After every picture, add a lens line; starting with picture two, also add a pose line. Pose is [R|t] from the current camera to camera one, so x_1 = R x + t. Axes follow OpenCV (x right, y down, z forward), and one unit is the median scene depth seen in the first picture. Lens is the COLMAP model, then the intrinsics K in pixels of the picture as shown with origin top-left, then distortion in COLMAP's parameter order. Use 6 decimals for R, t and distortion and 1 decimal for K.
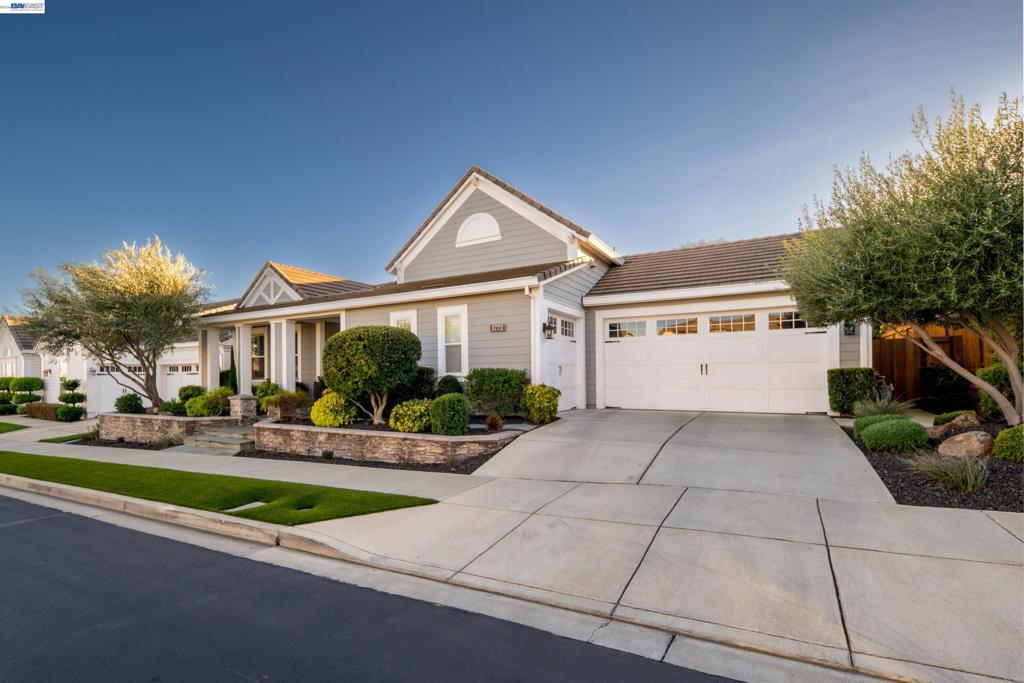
lens RADIAL K [[483.3, 0, 458.2], [0, 483.3, 376.8], [0, 0, 1]] dist [0.001493, 0.000025]
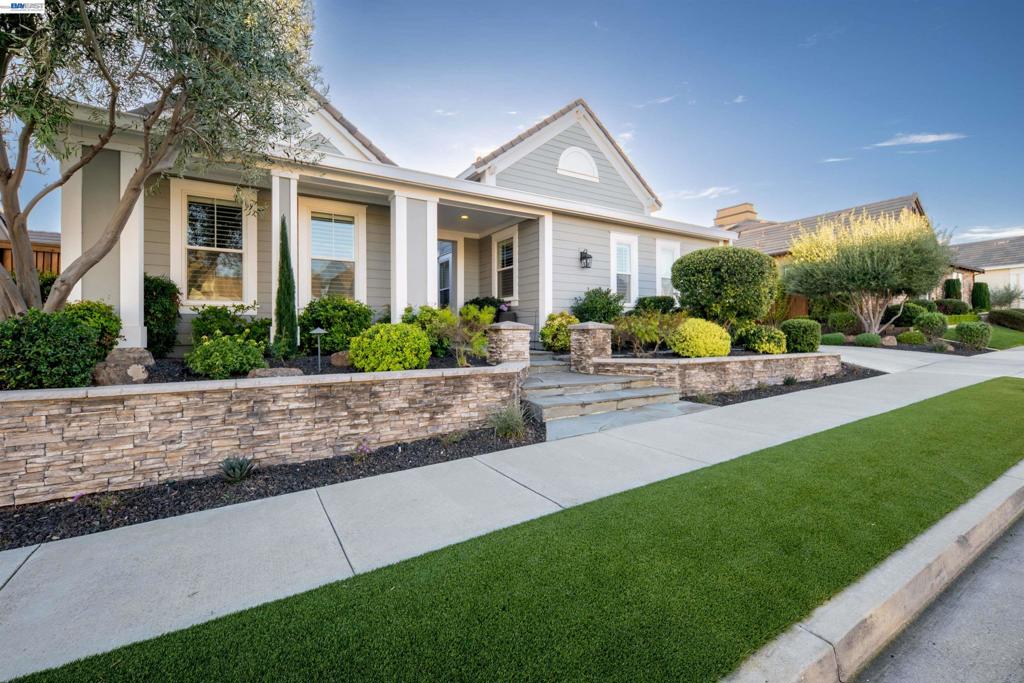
lens RADIAL K [[448.7, 0, 515.7], [0, 448.7, 343.3], [0, 0, 1]] dist [-0.000034, -0.000251]
pose [[0.443639, -0.001978, 0.896203, -0.847428], [0.007621, 0.999970, -0.001566, 0.058716], [-0.896173, 0.007524, 0.443641, 0.734224]]
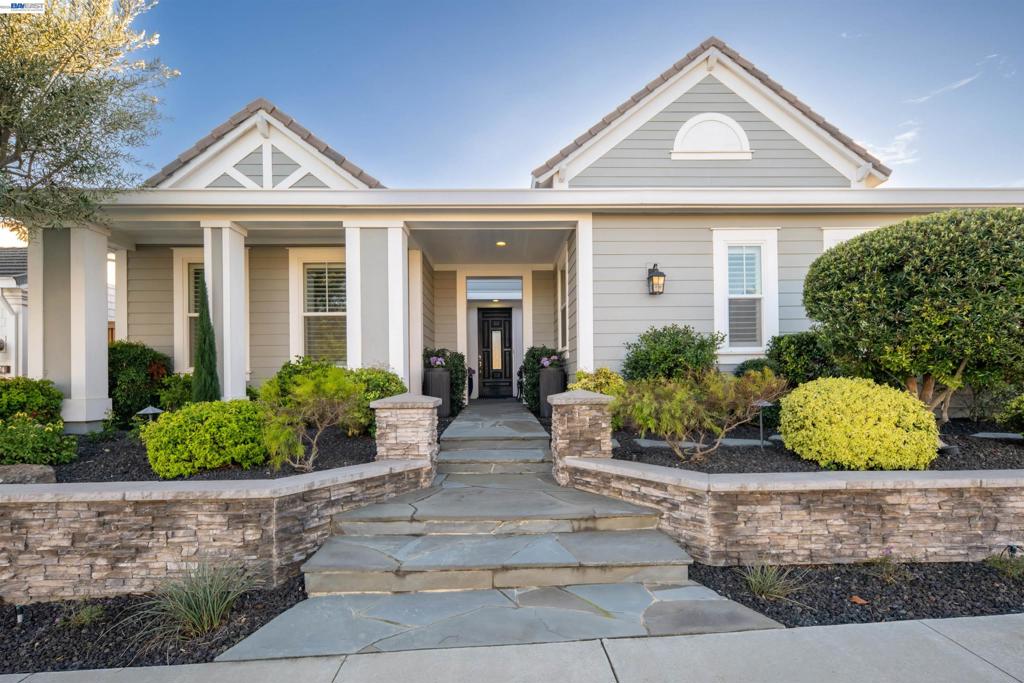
lens RADIAL K [[451.1, 0, 506.0], [0, 451.1, 390.0], [0, 0, 1]] dist [0.001442, -0.000380]
pose [[0.835454, -0.002980, 0.549553, -0.534826], [0.004034, 0.999992, -0.000710, 0.032751], [-0.549546, 0.002810, 0.835459, 0.664604]]
